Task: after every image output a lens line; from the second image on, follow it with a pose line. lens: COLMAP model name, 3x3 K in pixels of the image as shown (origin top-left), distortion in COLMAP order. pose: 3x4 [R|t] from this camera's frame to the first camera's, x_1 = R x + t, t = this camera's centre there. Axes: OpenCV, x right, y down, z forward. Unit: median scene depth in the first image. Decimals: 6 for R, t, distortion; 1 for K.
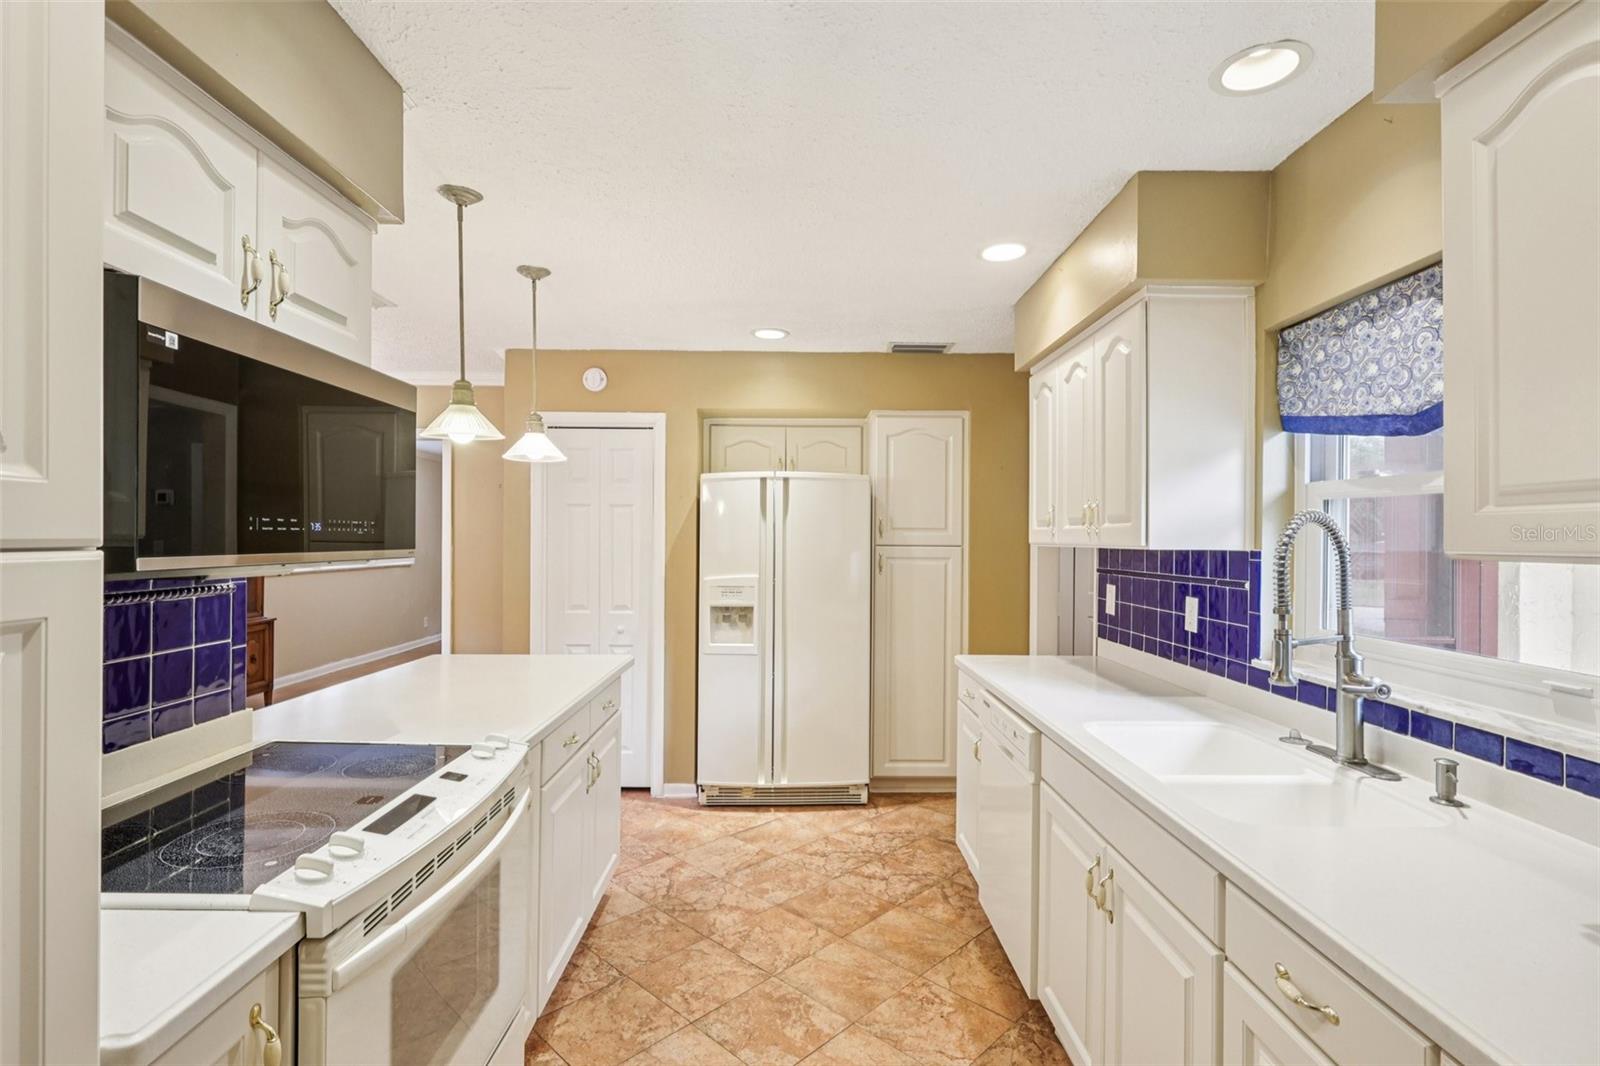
lens RADIAL K [[752.3, 0, 792.3], [0, 752.3, 540.5], [0, 0, 1]] dist [-0.003195, 0.002060]
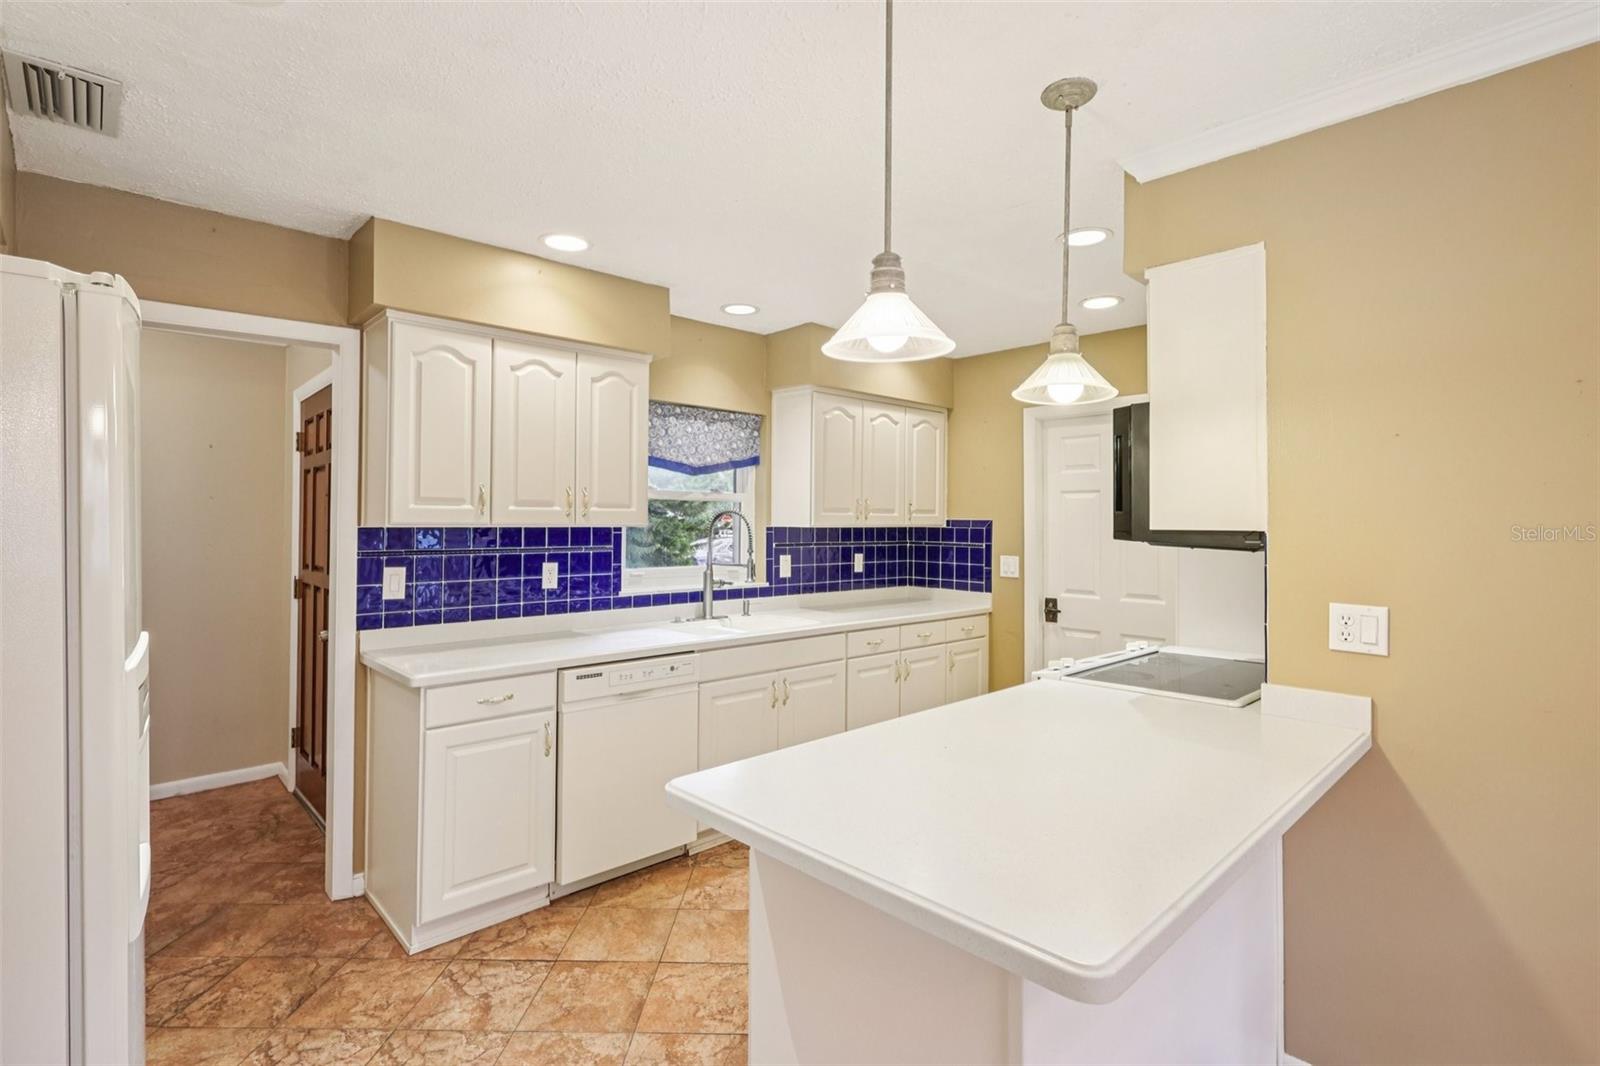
lens RADIAL K [[752.3, 0, 801.7], [0, 752.3, 526.2], [0, 0, 1]] dist [-0.003195, 0.002060]
pose [[-0.681265, -0.011252, 0.731950, -0.731258], [-0.007367, 0.999937, 0.008516, -0.004372], [-0.732000, 0.000409, -0.681305, 1.544274]]
